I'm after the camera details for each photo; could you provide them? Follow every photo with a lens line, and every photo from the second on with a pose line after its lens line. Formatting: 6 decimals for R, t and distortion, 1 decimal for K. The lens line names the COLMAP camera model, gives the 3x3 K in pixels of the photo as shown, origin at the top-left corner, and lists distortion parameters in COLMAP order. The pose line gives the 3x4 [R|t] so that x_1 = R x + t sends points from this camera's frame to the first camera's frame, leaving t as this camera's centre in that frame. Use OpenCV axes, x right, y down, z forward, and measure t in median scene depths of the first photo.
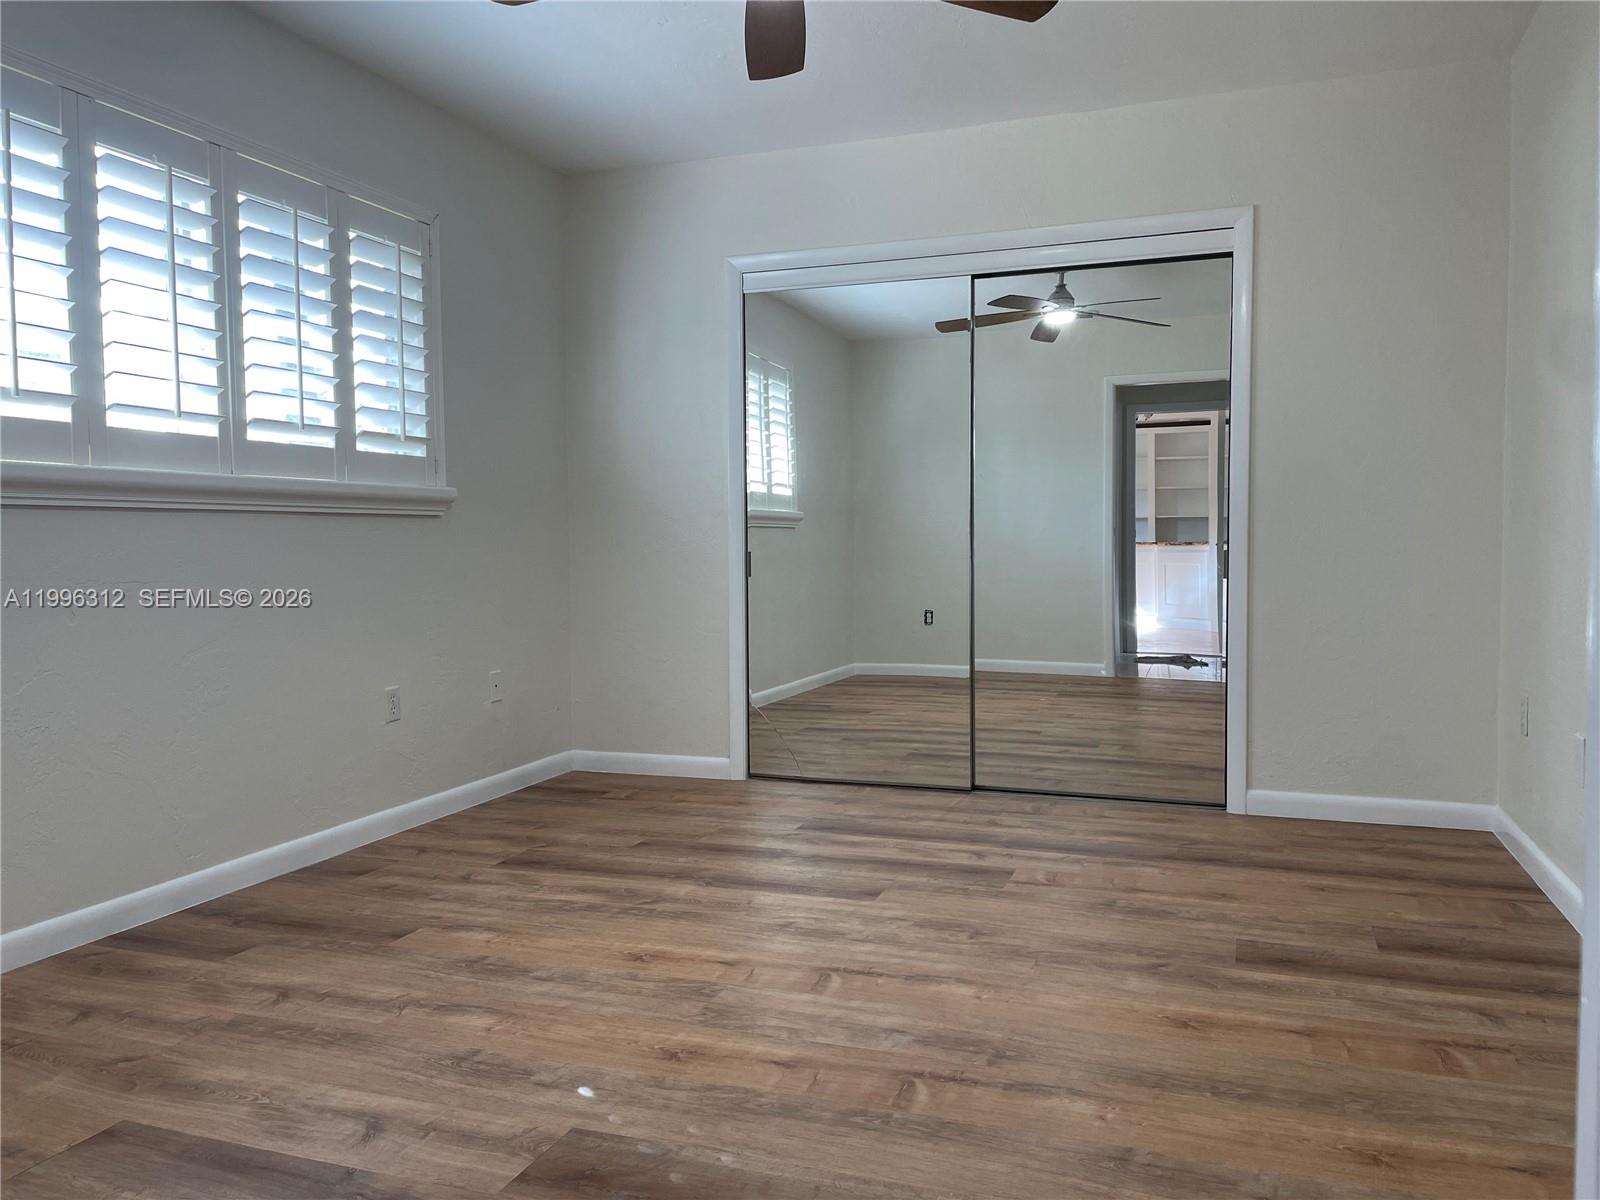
lens RADIAL K [[1209.7, 0, 800.0], [0, 1209.7, 600.0], [0, 0, 1]] dist [0.104831, -0.146106]
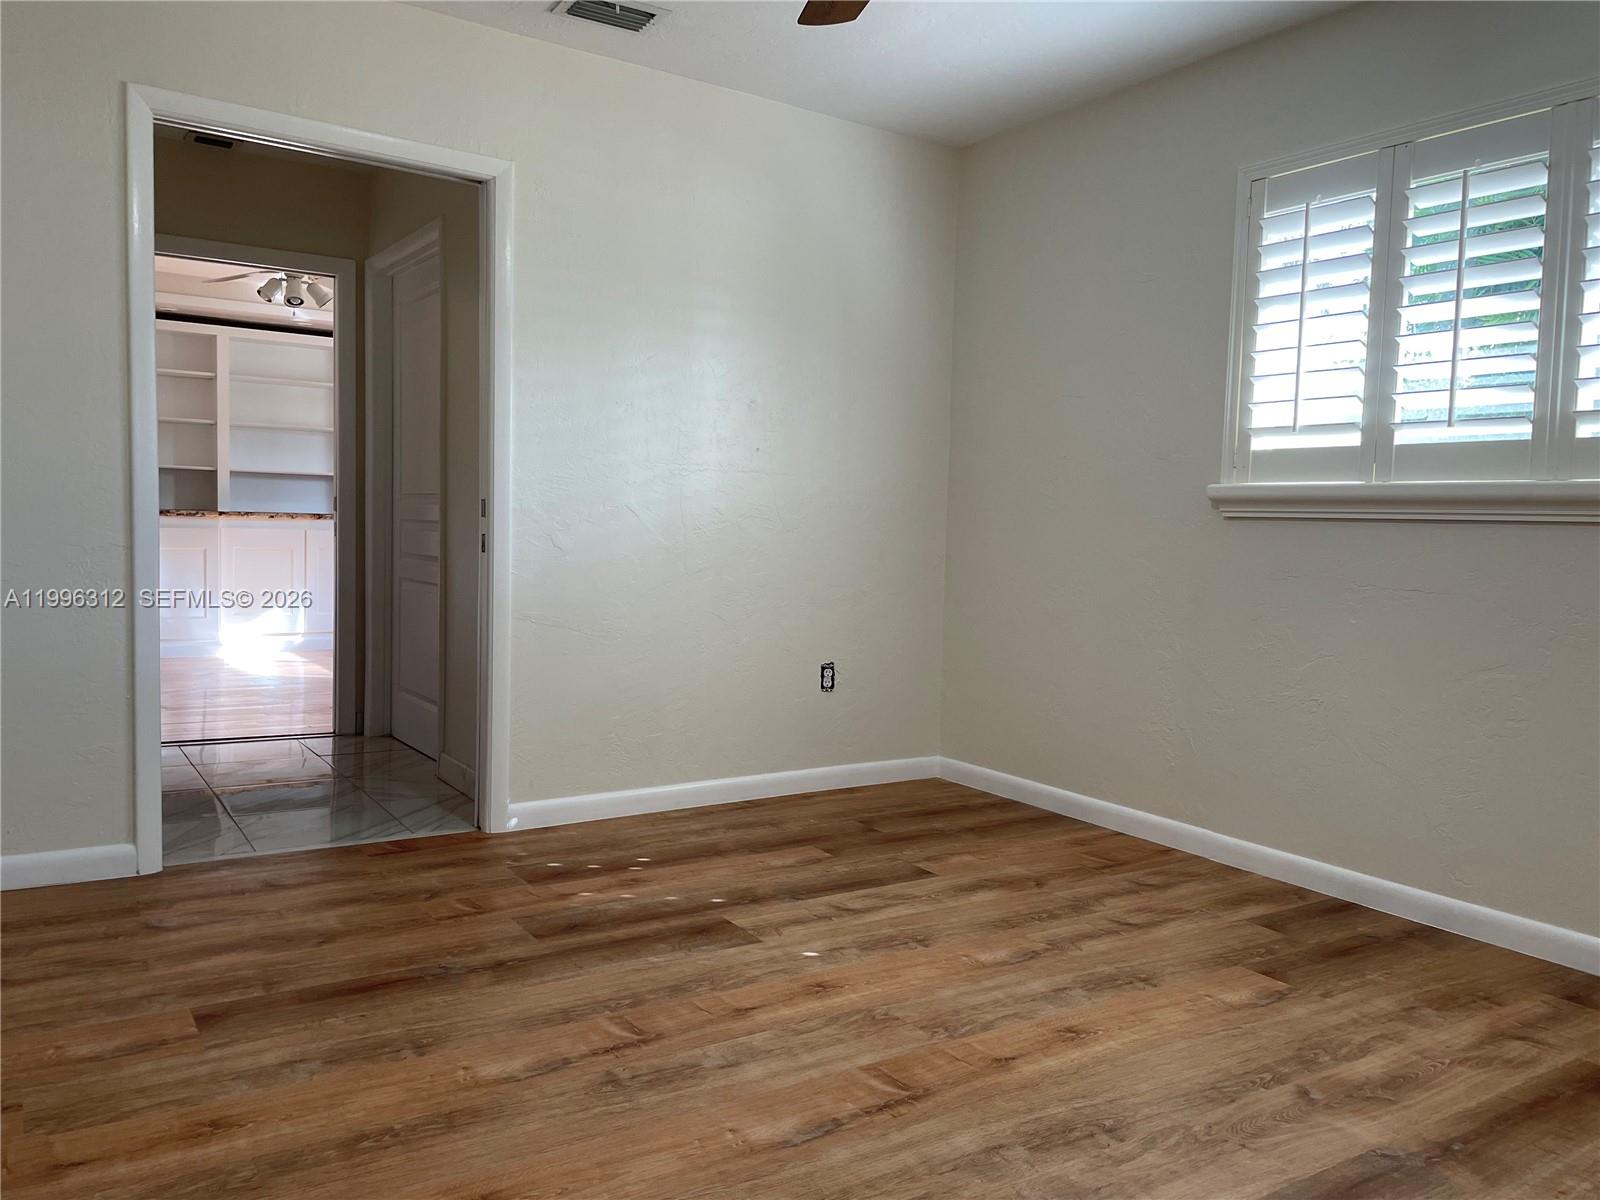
lens RADIAL K [[1209.7, 0, 800.0], [0, 1209.7, 600.0], [0, 0, 1]] dist [0.104831, -0.146106]
pose [[-0.594974, 0.044809, -0.802495, 0.731211], [-0.064229, 0.992601, 0.103044, -0.096568], [0.801174, 0.112852, -0.587694, 1.447399]]
